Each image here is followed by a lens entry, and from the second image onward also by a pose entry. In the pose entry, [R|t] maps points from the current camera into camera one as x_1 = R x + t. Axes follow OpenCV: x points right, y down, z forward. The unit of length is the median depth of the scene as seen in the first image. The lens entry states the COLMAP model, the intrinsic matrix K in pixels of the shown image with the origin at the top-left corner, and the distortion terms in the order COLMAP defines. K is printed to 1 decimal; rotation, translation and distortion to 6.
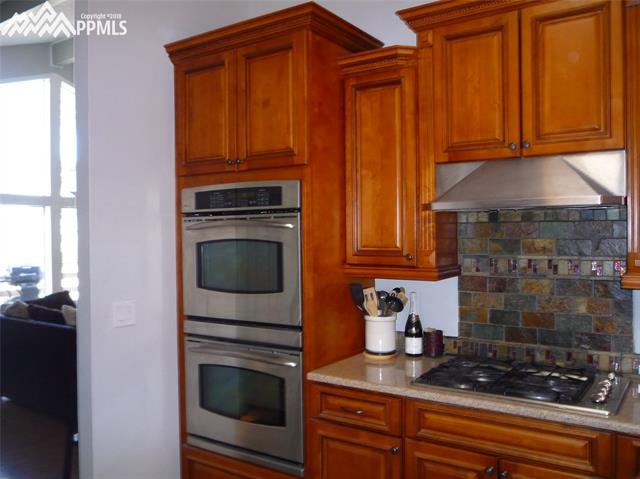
lens RADIAL K [[564.3, 0, 319.3], [0, 564.3, 239.0], [0, 0, 1]] dist [-0.063948, 0.018446]
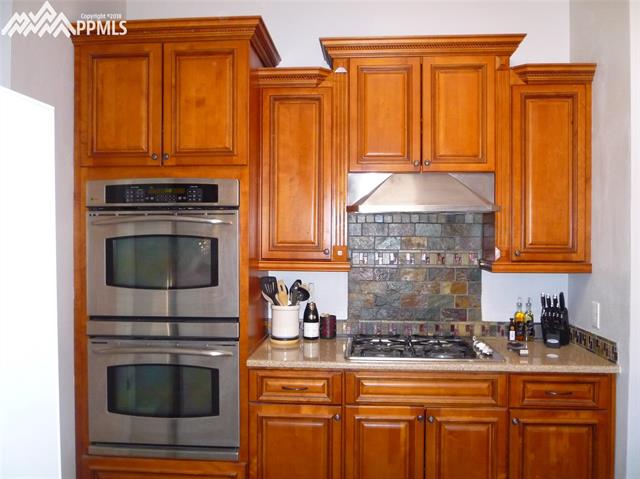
lens RADIAL K [[564.3, 0, 318.7], [0, 564.3, 238.8], [0, 0, 1]] dist [-0.063948, 0.018446]
pose [[0.862957, 0.007746, 0.505218, -0.423894], [-0.005616, 0.999968, -0.005738, 0.012002], [-0.505247, 0.002114, 0.862972, 0.007650]]
